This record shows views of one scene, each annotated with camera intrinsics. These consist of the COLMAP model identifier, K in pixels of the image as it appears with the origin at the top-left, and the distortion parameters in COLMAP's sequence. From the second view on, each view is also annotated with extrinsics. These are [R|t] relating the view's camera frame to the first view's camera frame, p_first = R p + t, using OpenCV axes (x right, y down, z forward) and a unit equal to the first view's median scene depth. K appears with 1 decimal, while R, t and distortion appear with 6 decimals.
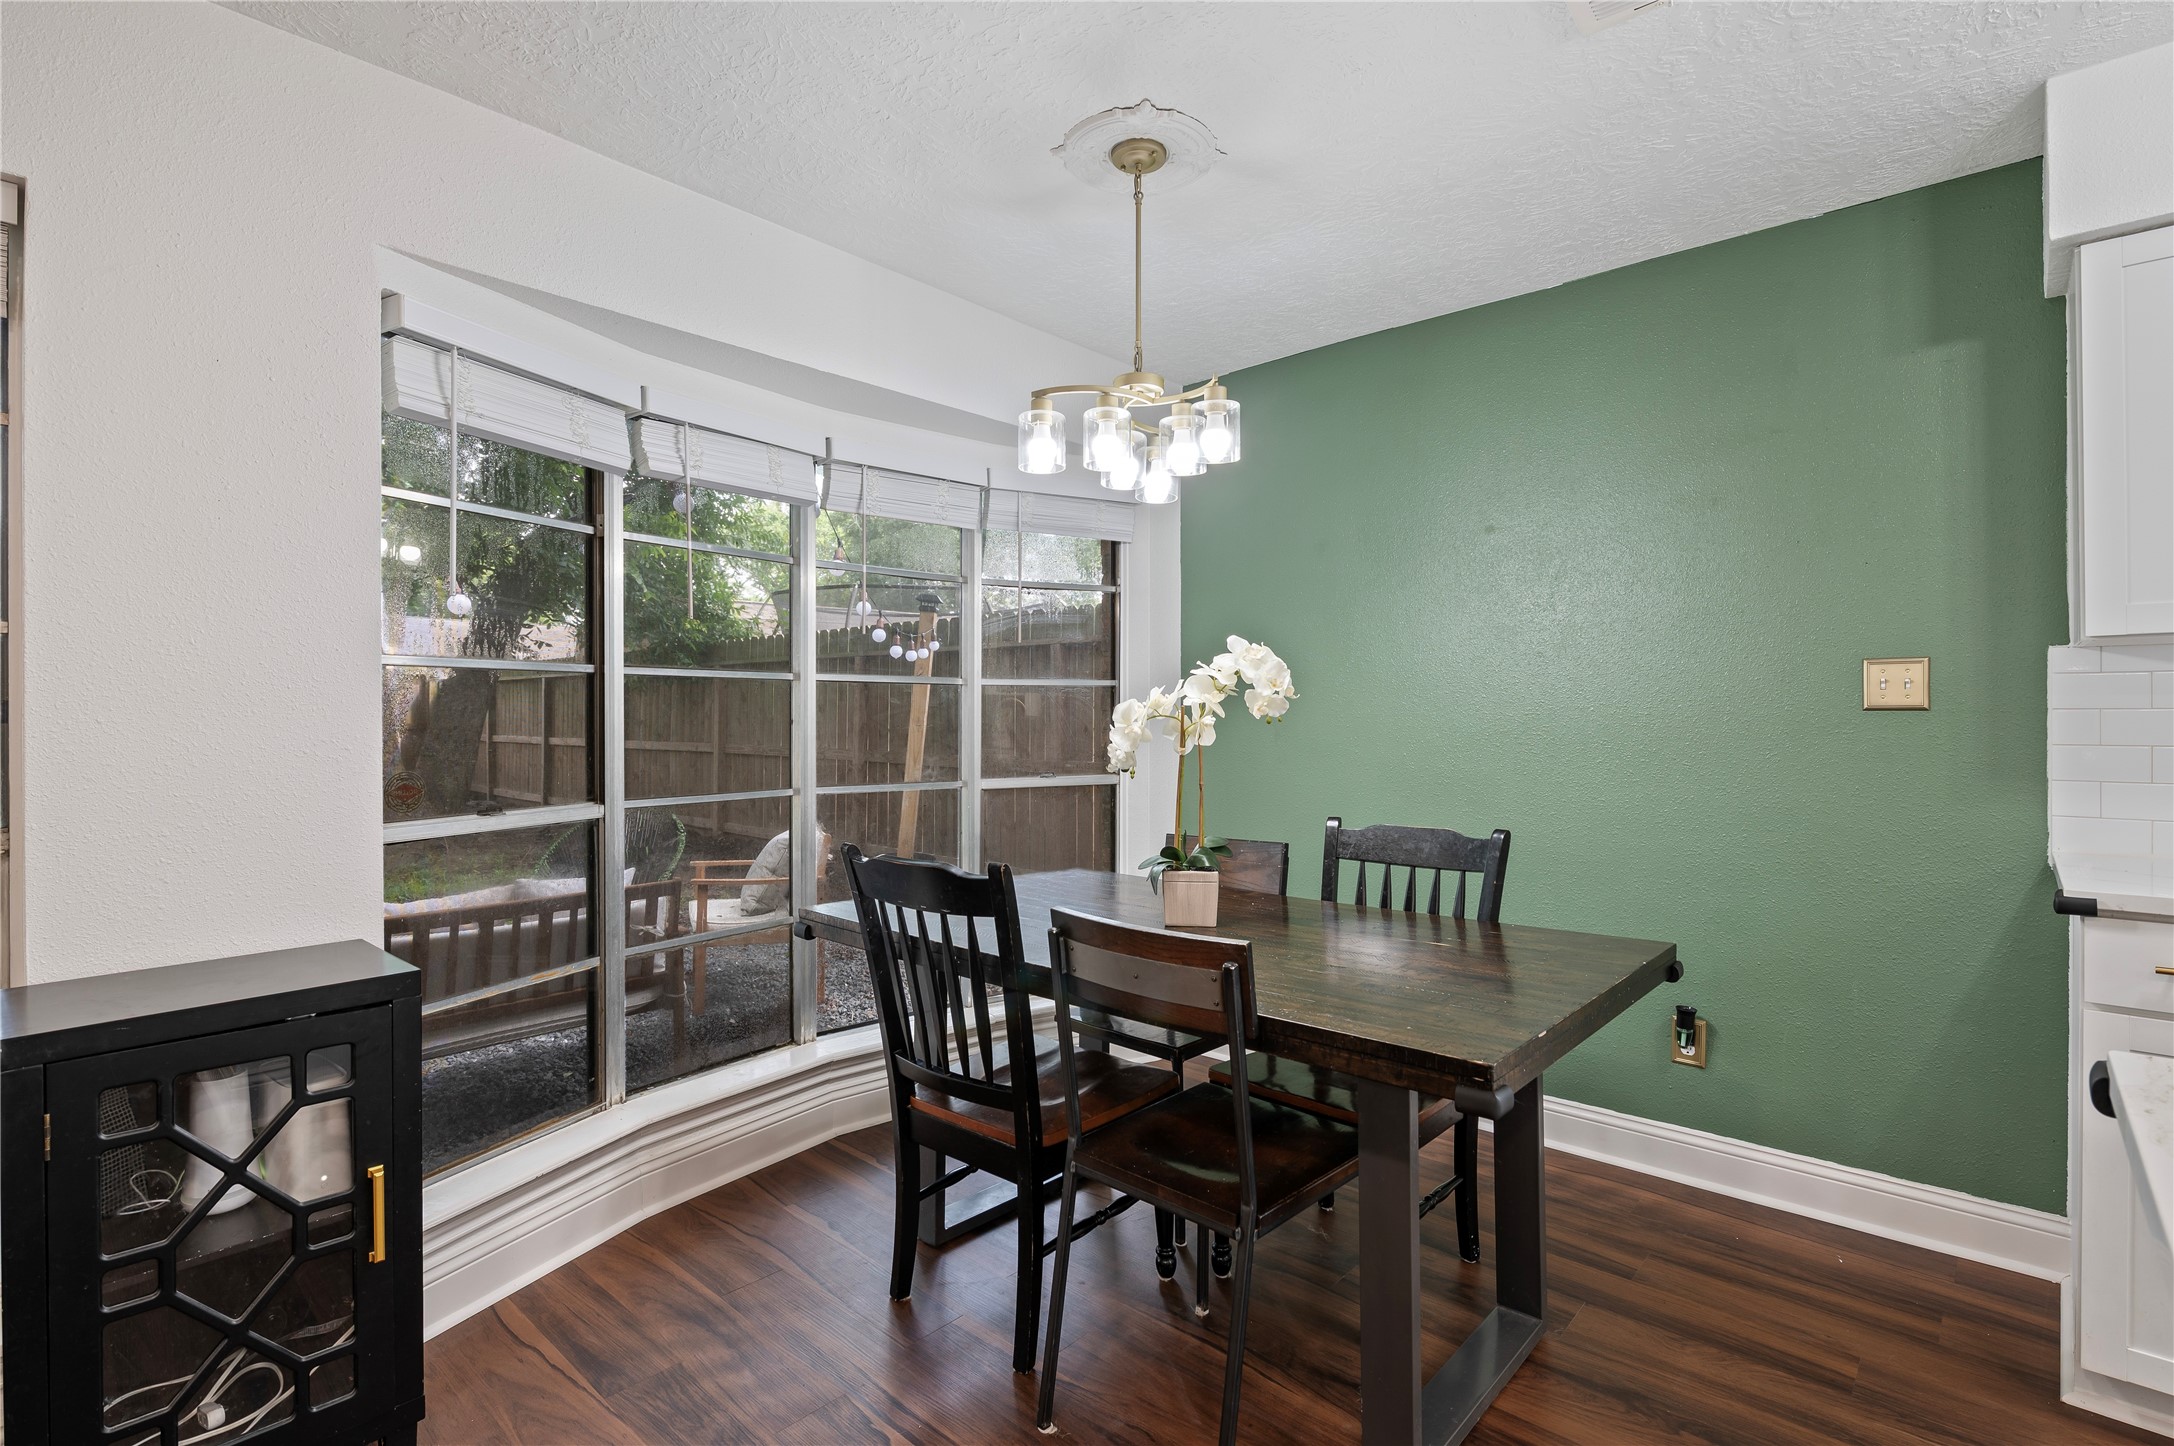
lens RADIAL K [[1005.9, 0, 1080.4], [0, 1005.9, 722.6], [0, 0, 1]] dist [-0.005333, -0.000383]
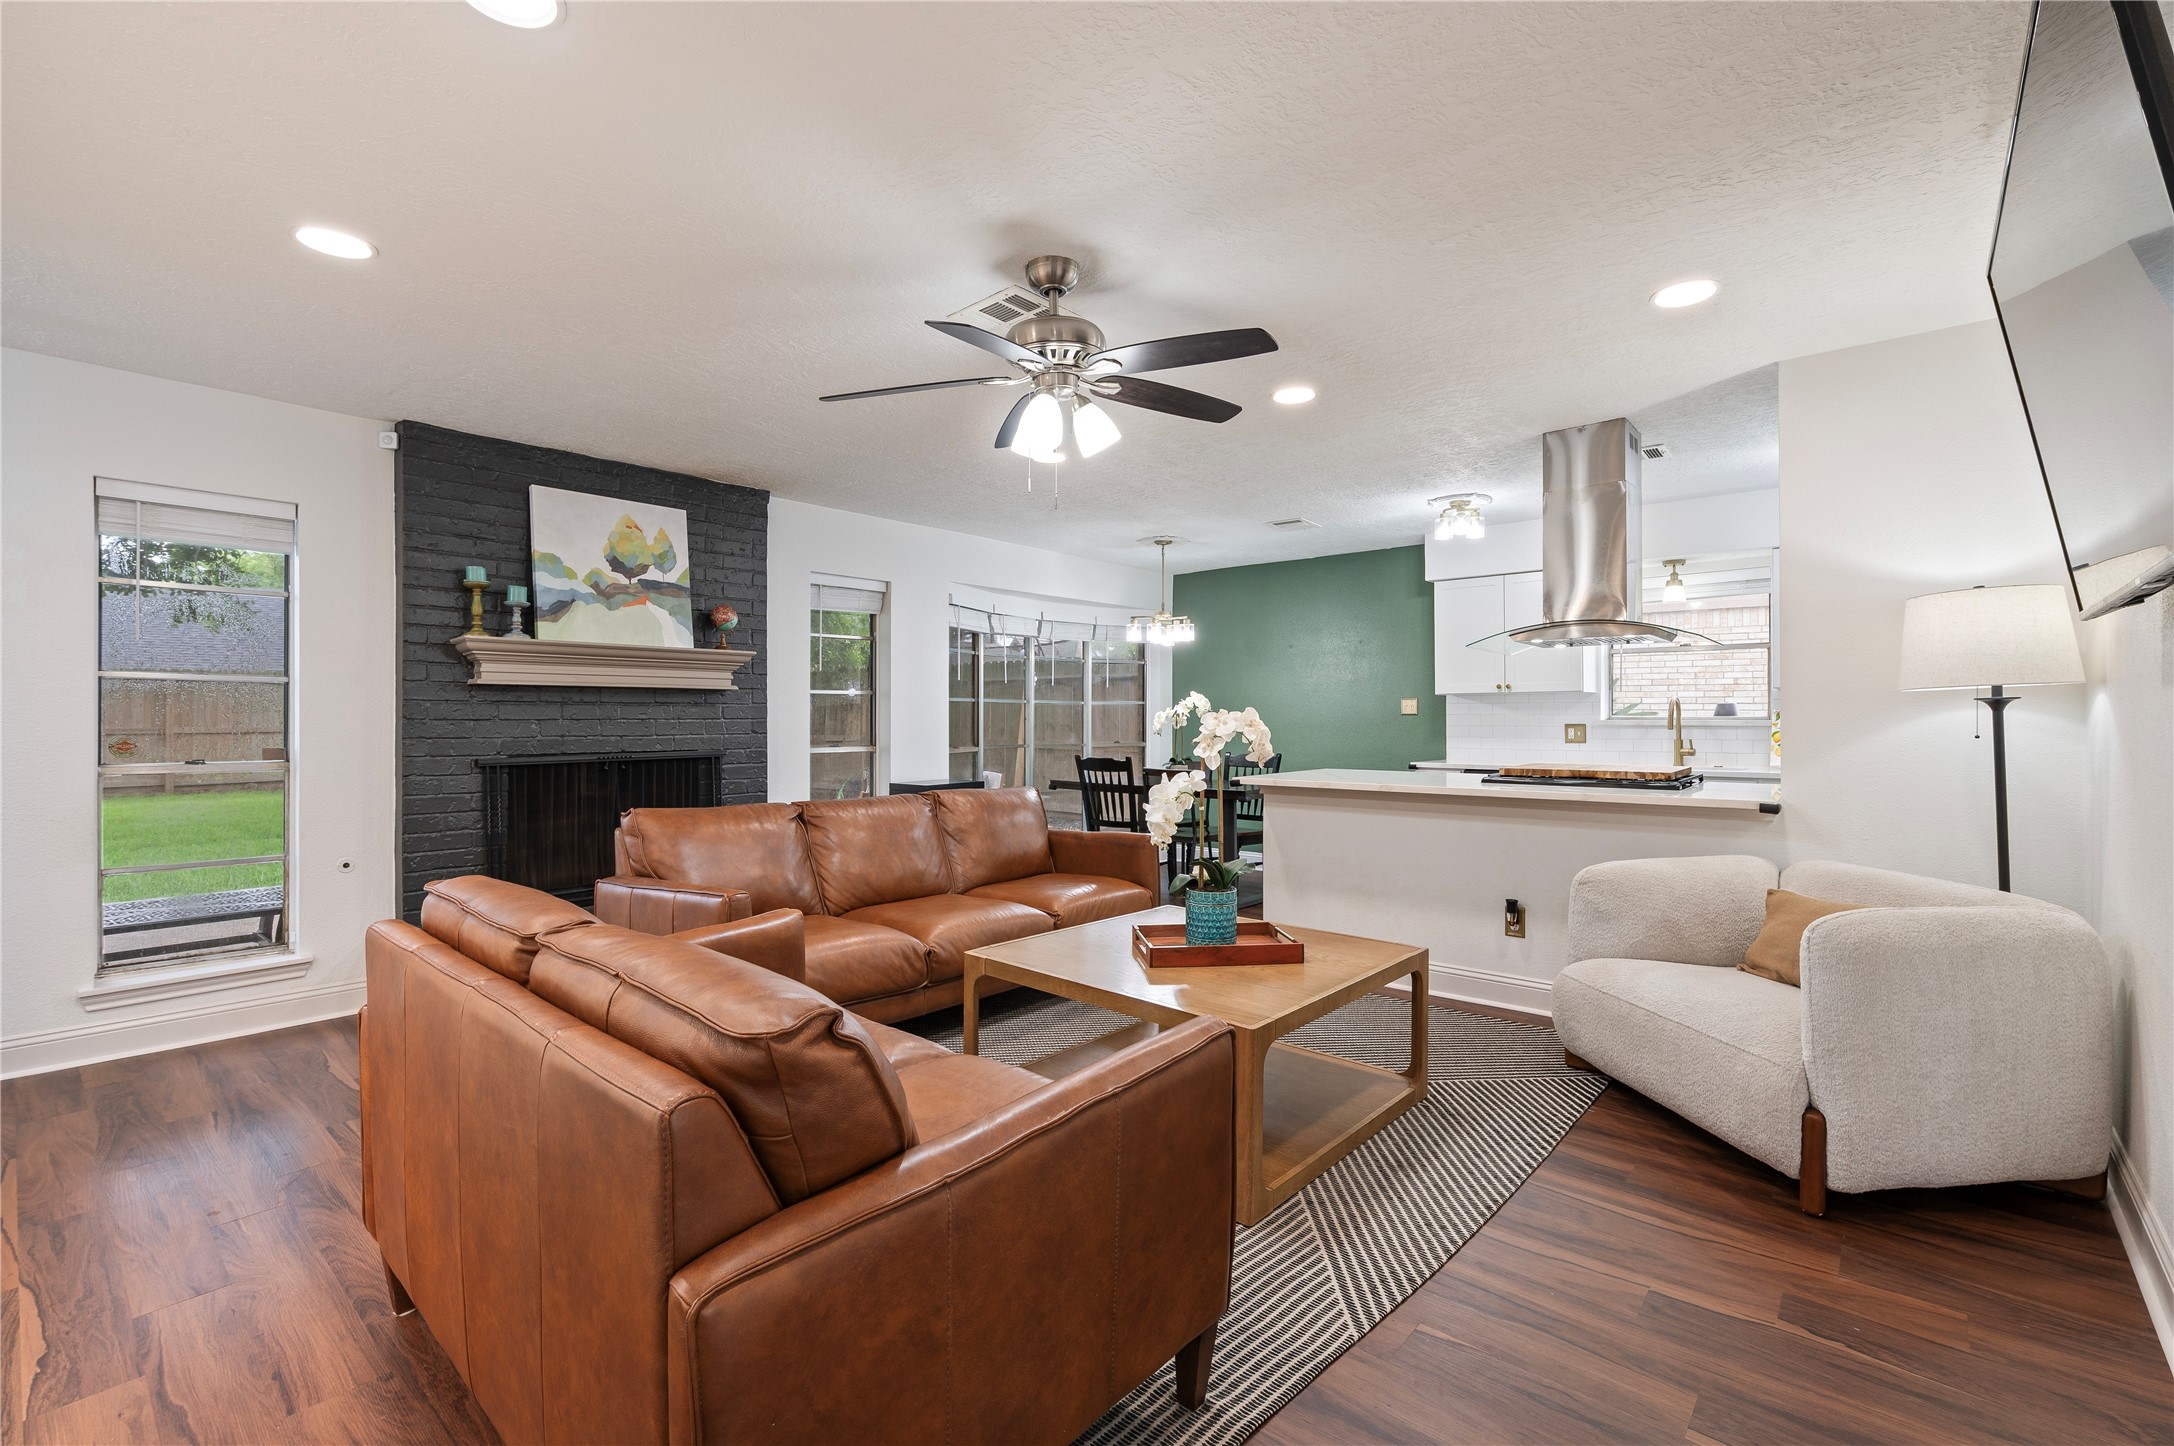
lens RADIAL K [[990.8, 0, 1082.6], [0, 990.8, 715.1], [0, 0, 1]] dist [-0.009298, -0.000678]
pose [[0.998890, 0.001516, 0.047087, -0.347069], [-0.001271, 0.999986, -0.005226, 0.004789], [-0.047094, 0.005161, 0.998877, -2.143116]]
